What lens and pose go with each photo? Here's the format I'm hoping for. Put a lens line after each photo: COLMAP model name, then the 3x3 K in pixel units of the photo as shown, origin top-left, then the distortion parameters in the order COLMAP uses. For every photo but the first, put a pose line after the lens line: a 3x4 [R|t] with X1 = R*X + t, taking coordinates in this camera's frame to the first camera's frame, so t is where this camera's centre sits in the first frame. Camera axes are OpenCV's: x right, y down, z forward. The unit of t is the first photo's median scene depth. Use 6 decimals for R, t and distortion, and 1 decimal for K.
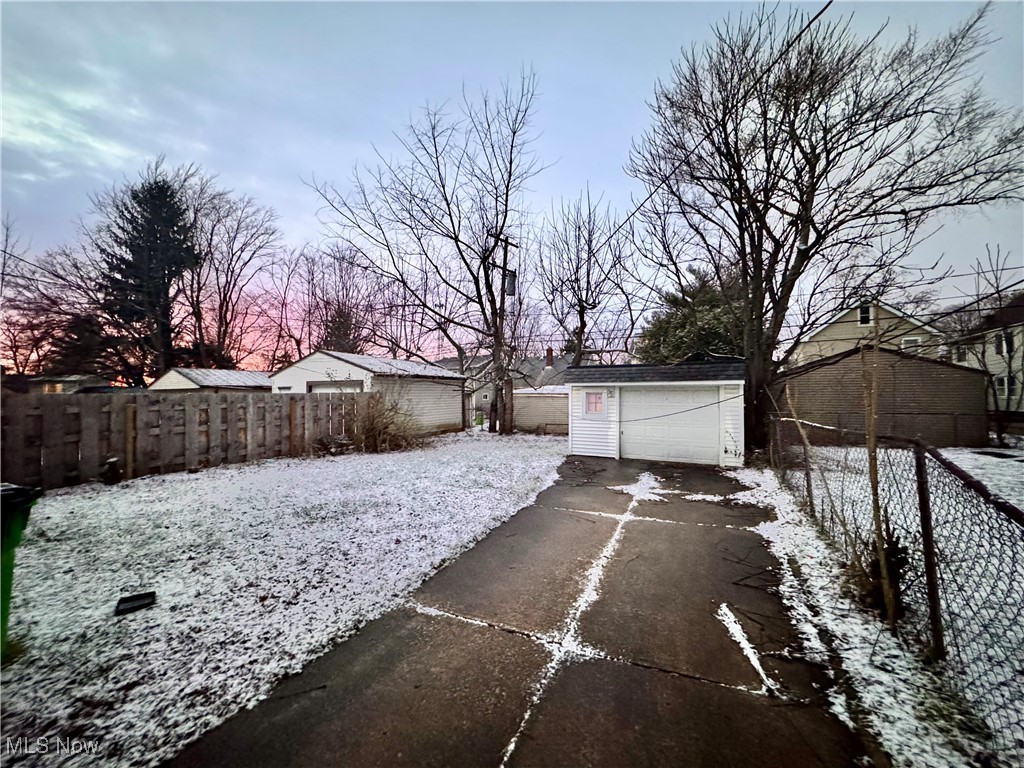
lens RADIAL K [[408.0, 0, 511.8], [0, 408.0, 387.5], [0, 0, 1]] dist [-0.002308, 0.000036]
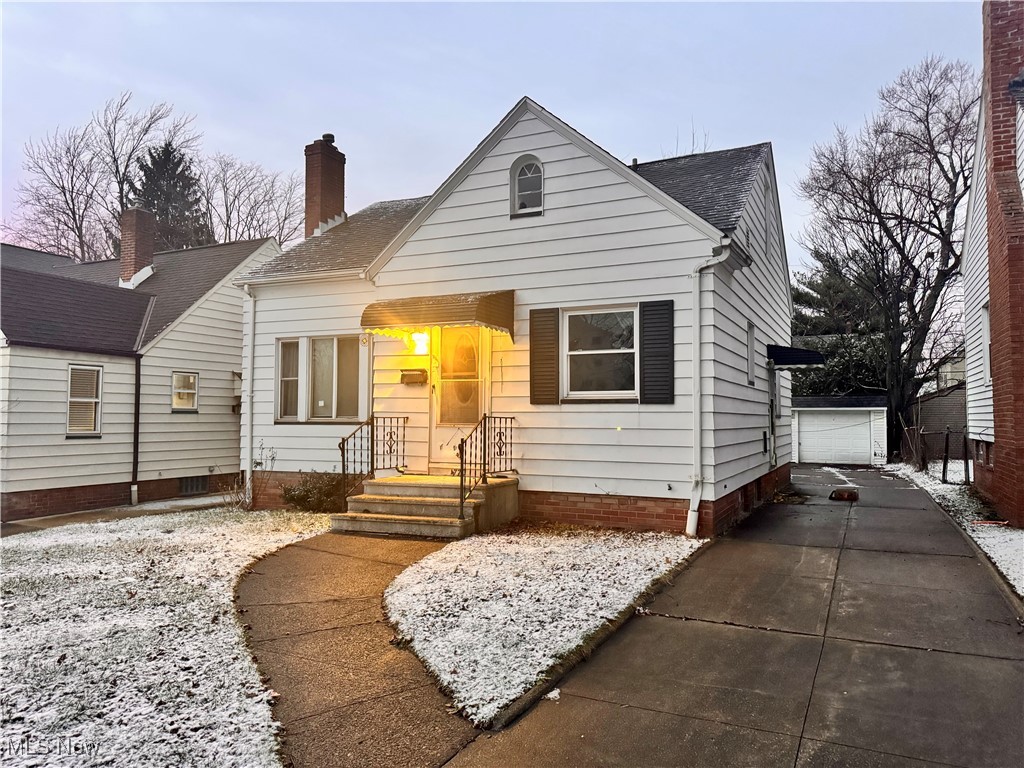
lens RADIAL K [[731.6, 0, 513.7], [0, 731.6, 382.5], [0, 0, 1]] dist [0.019009, -0.026760]
pose [[0.998764, 0.007420, 0.049154, -0.459783], [-0.006096, 0.999616, -0.027033, -0.013434], [-0.049336, 0.026700, 0.998425, -0.802677]]
